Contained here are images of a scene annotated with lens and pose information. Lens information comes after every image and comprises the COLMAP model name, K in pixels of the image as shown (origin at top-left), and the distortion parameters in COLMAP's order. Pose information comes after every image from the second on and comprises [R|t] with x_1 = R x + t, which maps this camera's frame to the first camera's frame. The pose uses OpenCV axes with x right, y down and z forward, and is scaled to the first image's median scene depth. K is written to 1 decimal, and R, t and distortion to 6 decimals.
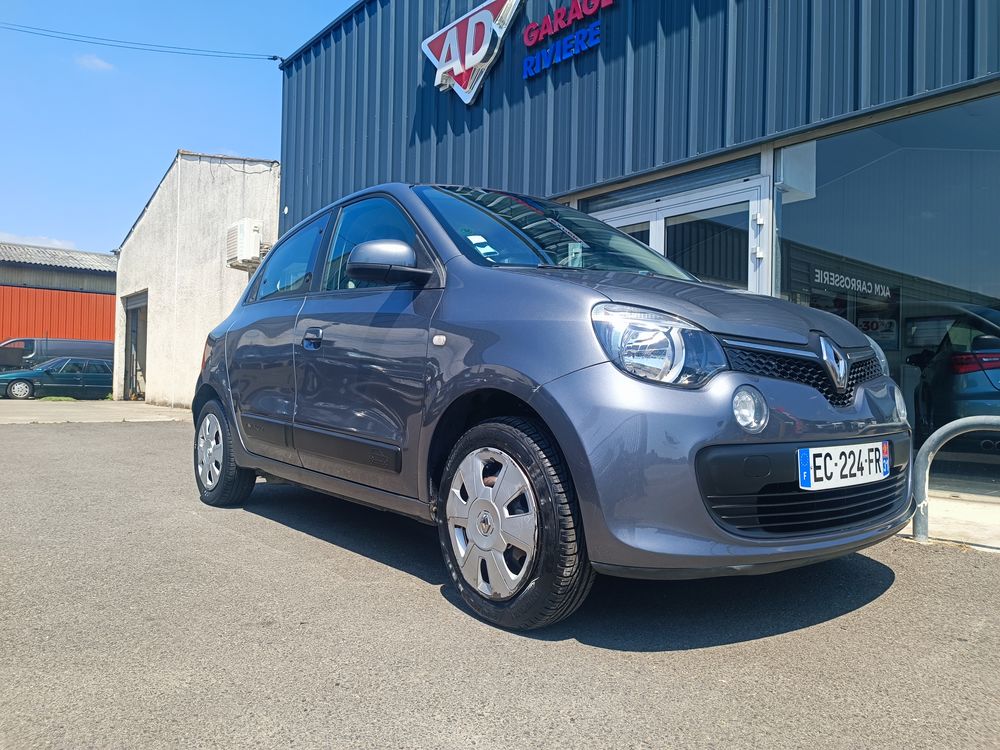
lens RADIAL K [[710.2, 0, 499.3], [0, 710.2, 371.8], [0, 0, 1]] dist [0.013275, 0.003195]
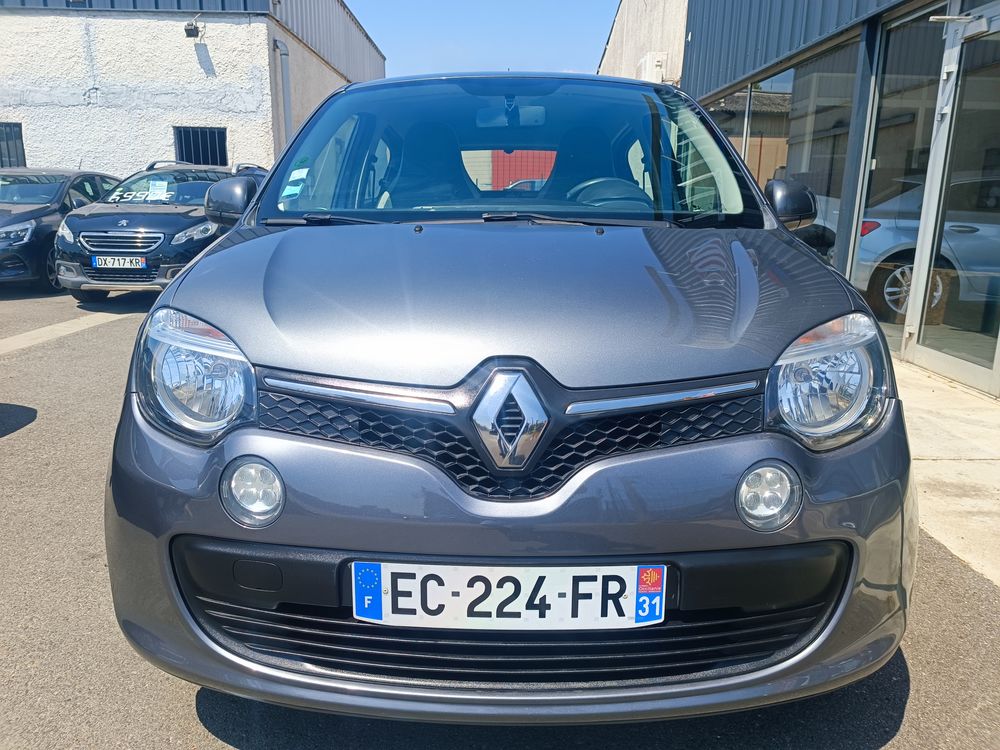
lens RADIAL K [[710.2, 0, 500.3], [0, 710.2, 376.7], [0, 0, 1]] dist [0.013275, 0.003195]
pose [[0.776599, 0.140758, -0.614069, 0.851152], [0.012956, 0.970946, 0.238947, -0.192936], [0.629862, -0.193522, 0.752212, 0.610494]]
